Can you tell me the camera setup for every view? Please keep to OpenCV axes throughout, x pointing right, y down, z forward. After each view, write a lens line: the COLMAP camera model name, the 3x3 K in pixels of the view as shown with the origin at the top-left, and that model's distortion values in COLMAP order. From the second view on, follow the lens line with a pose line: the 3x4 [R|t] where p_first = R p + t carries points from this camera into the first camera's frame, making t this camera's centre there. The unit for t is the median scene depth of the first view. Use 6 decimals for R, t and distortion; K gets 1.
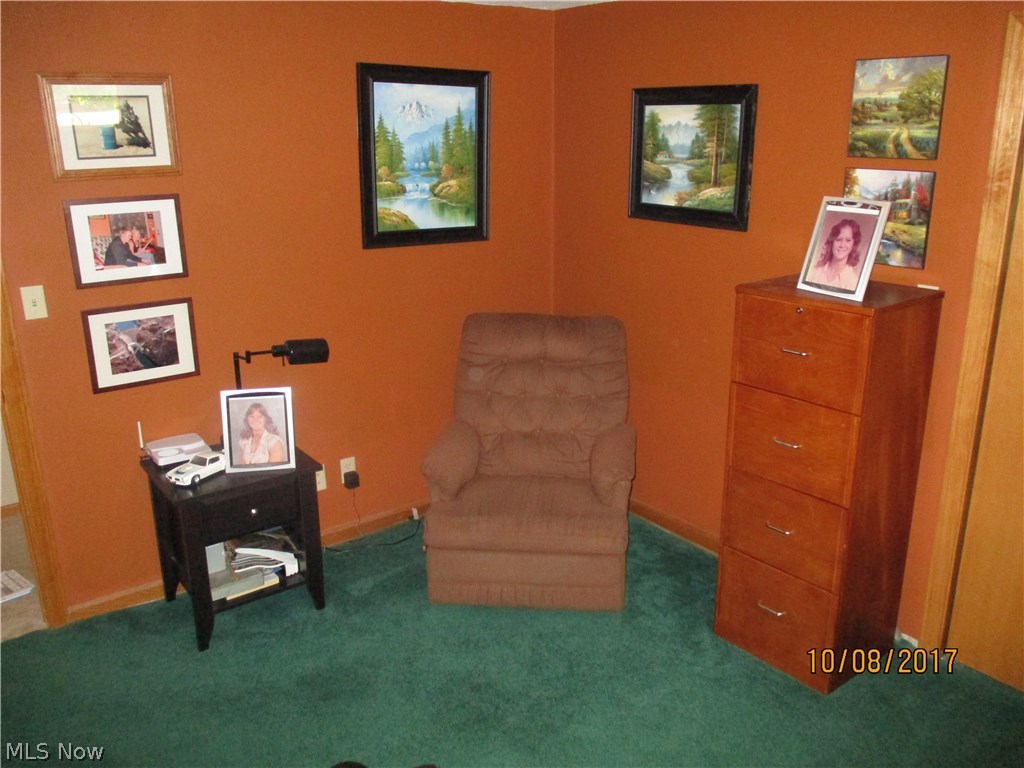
lens RADIAL K [[863.7, 0, 512.0], [0, 863.7, 381.1], [0, 0, 1]] dist [-0.019911, 0.003378]
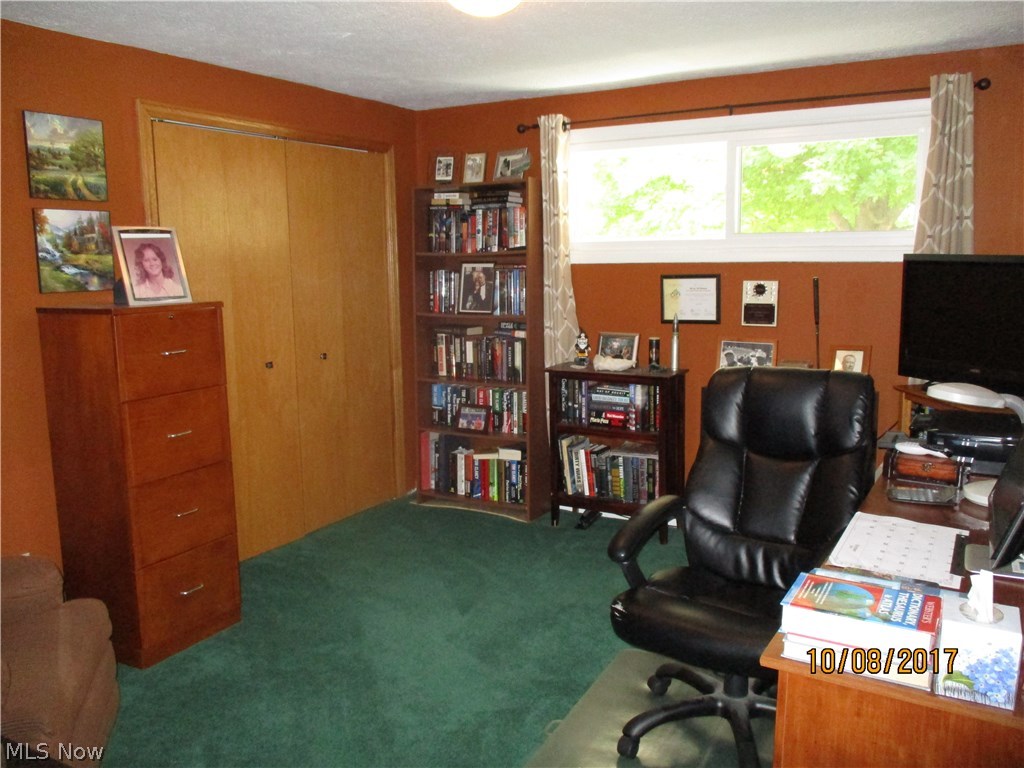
lens RADIAL K [[863.7, 0, 511.7], [0, 863.7, 385.4], [0, 0, 1]] dist [-0.019911, 0.003378]
pose [[-0.374379, -0.124047, 0.918941, -0.890990], [0.284697, 0.927771, 0.241225, -0.138650], [-0.882490, 0.351929, -0.312022, 0.934684]]
